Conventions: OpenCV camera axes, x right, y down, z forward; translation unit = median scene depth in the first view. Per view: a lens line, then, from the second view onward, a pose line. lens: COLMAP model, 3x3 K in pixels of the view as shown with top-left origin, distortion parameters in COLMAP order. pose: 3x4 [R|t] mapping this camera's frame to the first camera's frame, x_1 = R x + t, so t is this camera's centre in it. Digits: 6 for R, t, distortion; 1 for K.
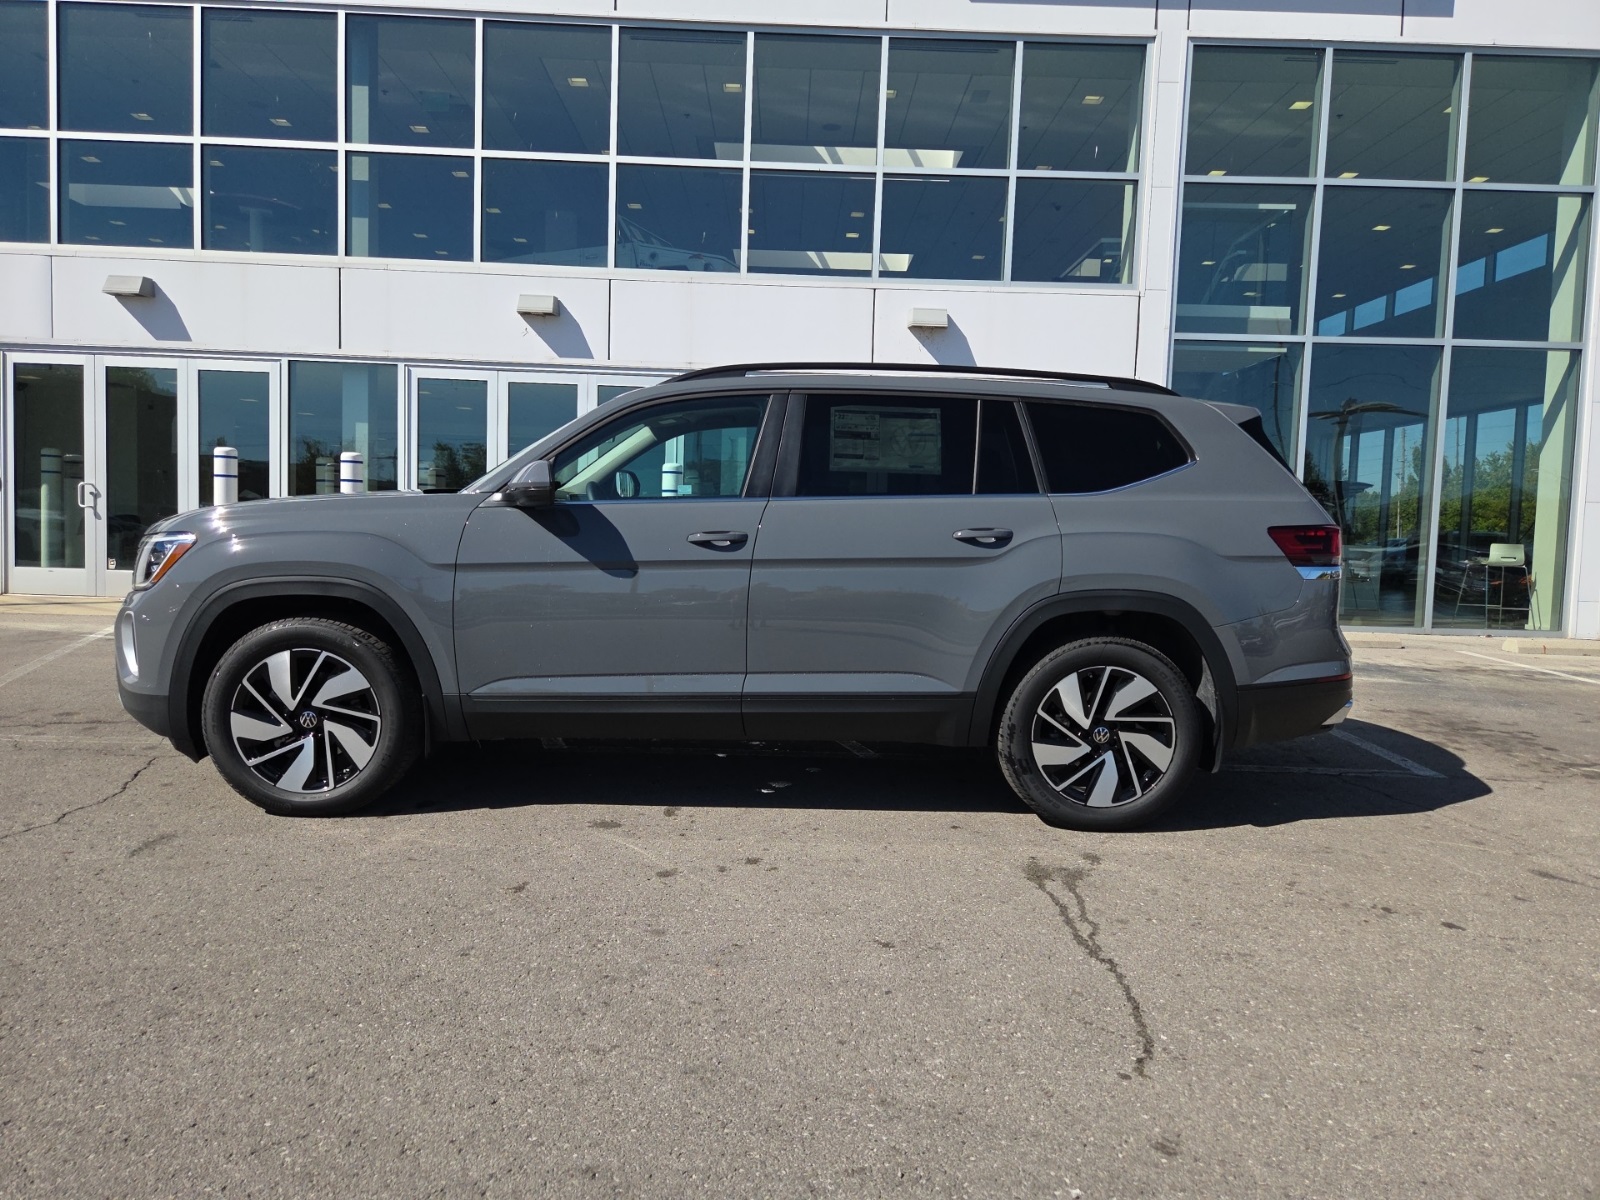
lens RADIAL K [[1077.5, 0, 789.1], [0, 1077.5, 590.0], [0, 0, 1]] dist [0.064991, -0.048918]
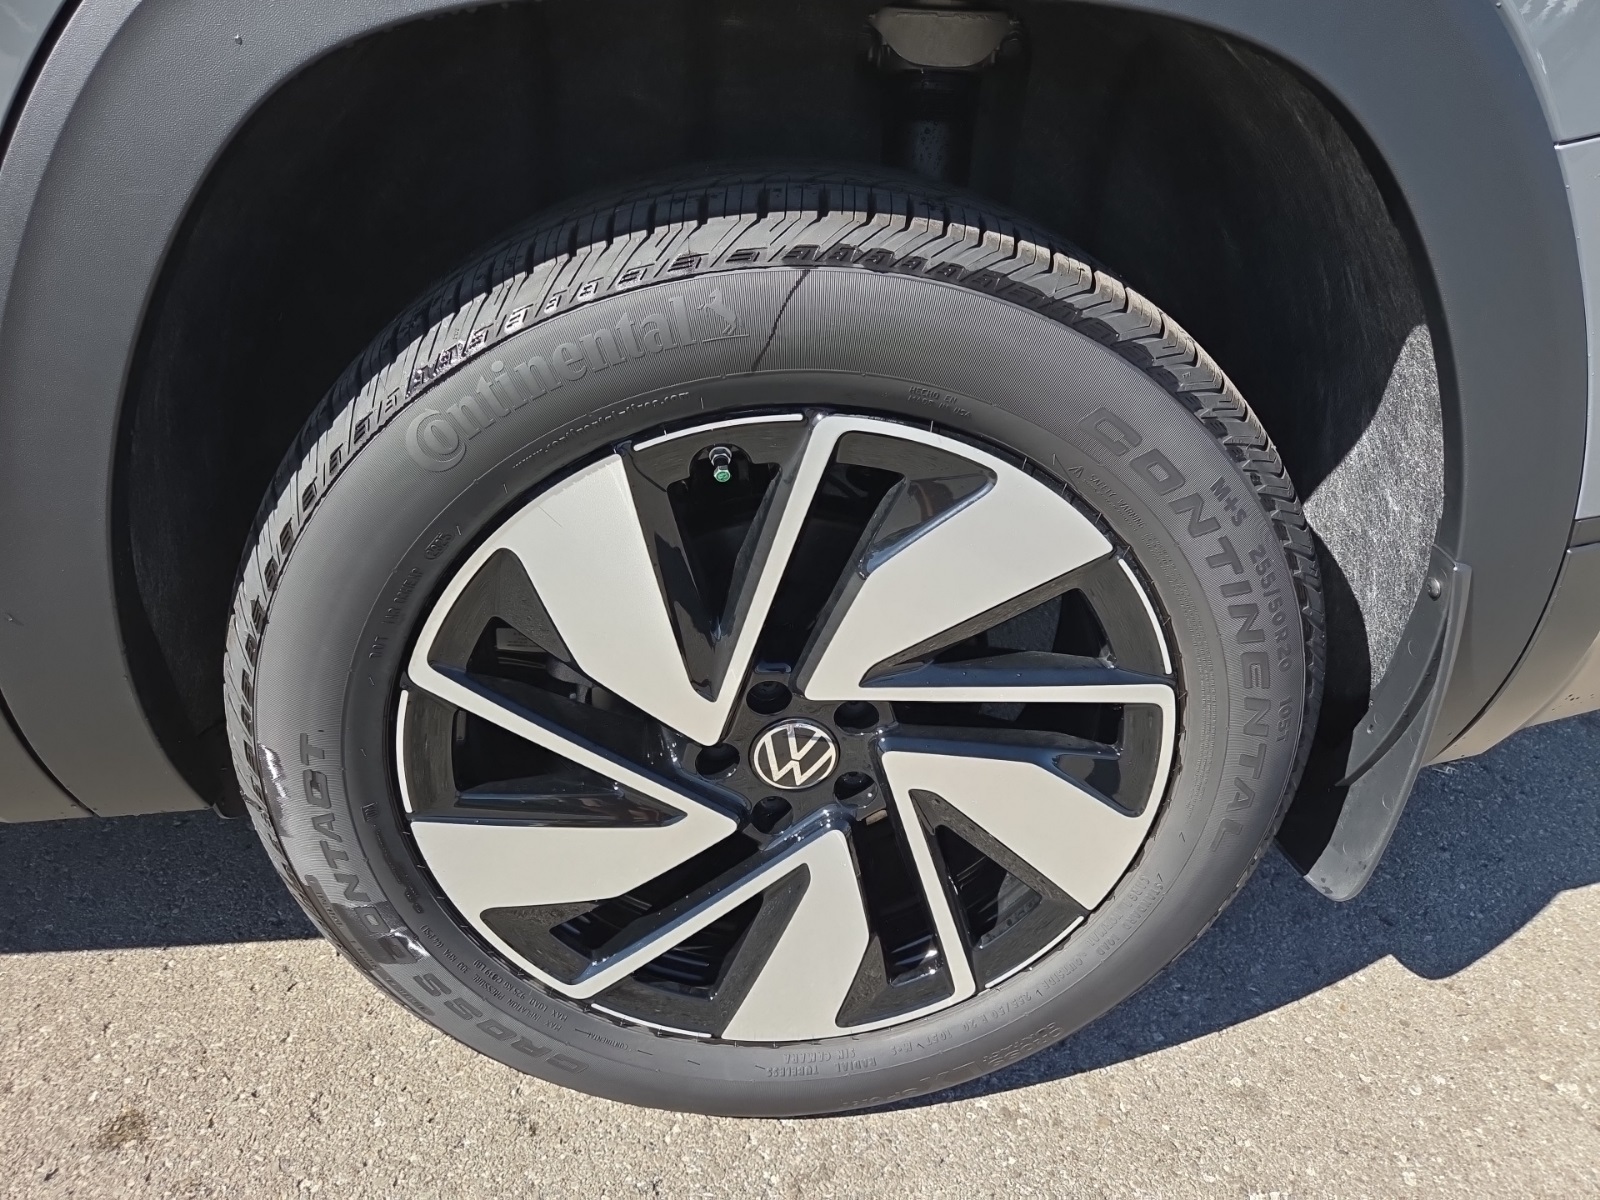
lens RADIAL K [[1077.5, 0, 810.6], [0, 1077.5, 608.7], [0, 0, 1]] dist [0.064991, -0.048918]
pose [[0.998309, -0.013997, 0.056421, 0.275649], [-0.011749, 0.901962, 0.431655, 0.027928], [-0.056932, -0.431588, 0.900272, 0.825359]]
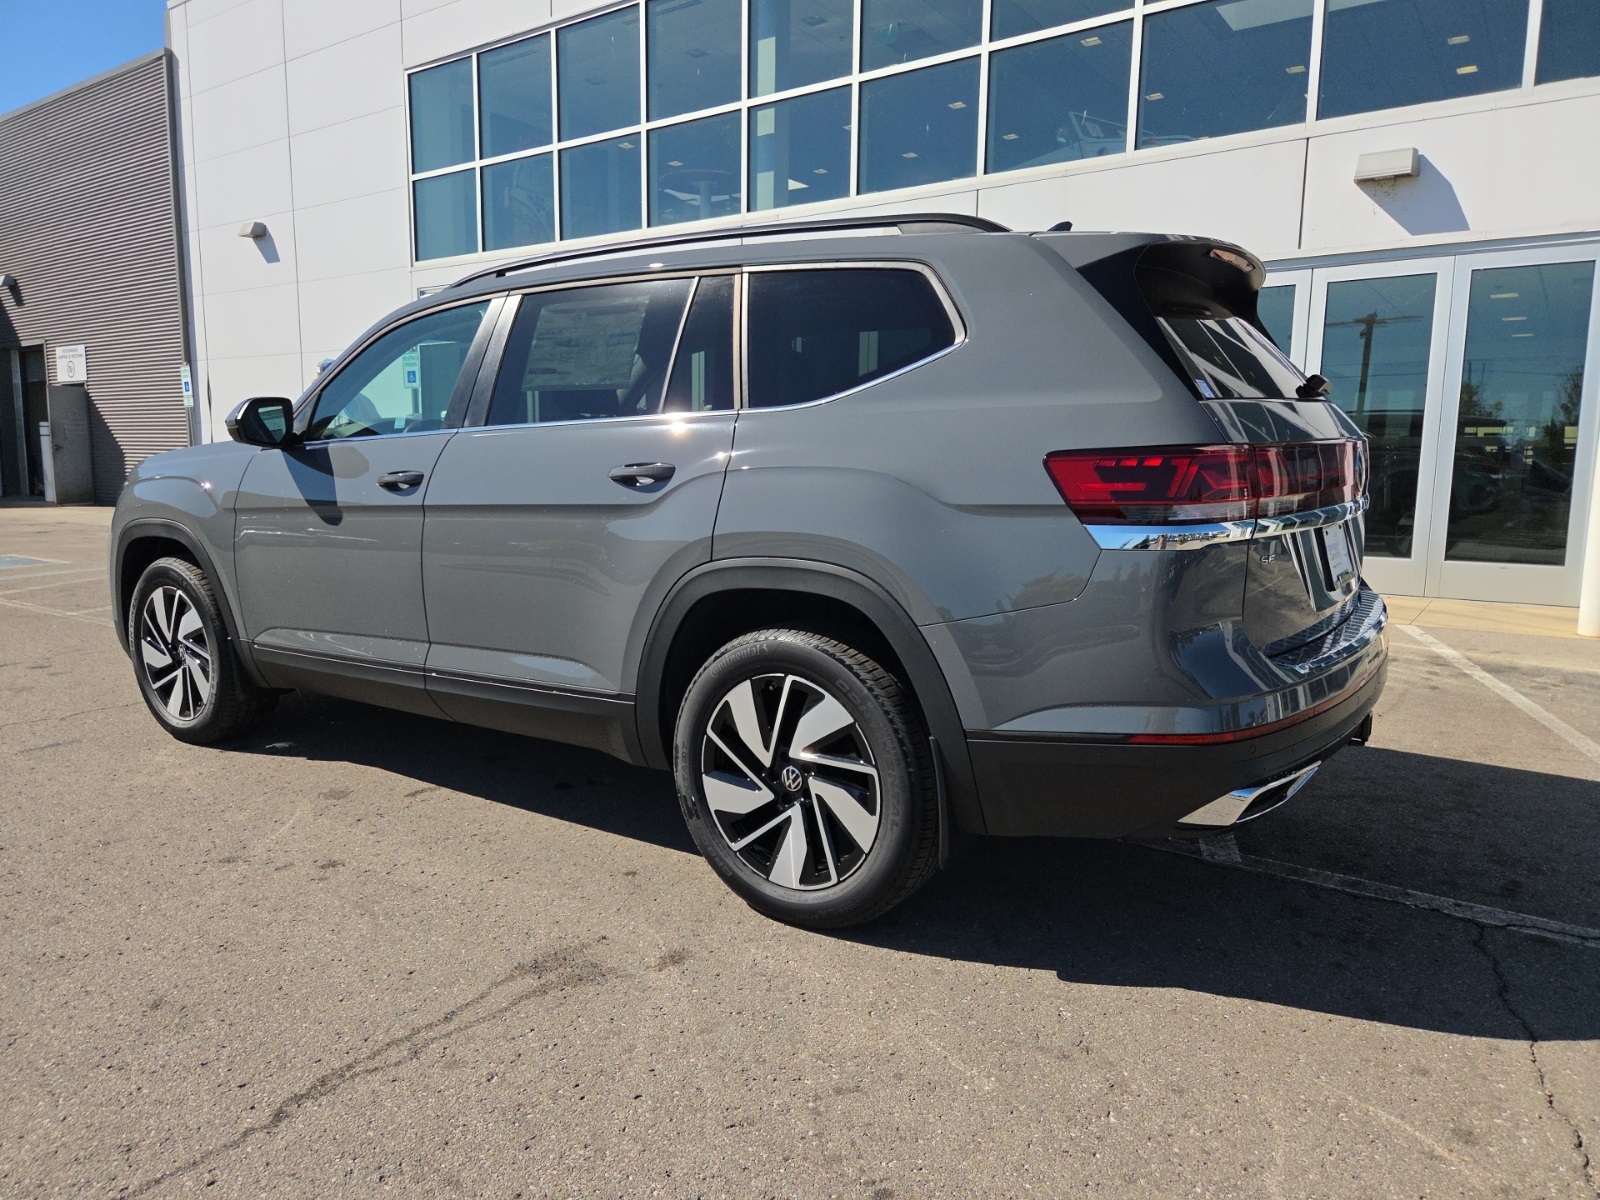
lens RADIAL K [[1077.5, 0, 797.2], [0, 1077.5, 602.6], [0, 0, 1]] dist [0.064991, -0.048918]
pose [[0.808147, 0.057689, -0.586148, 0.654056], [-0.024166, 0.997601, 0.064866, -0.014145], [0.588484, -0.038257, 0.807603, 0.472220]]
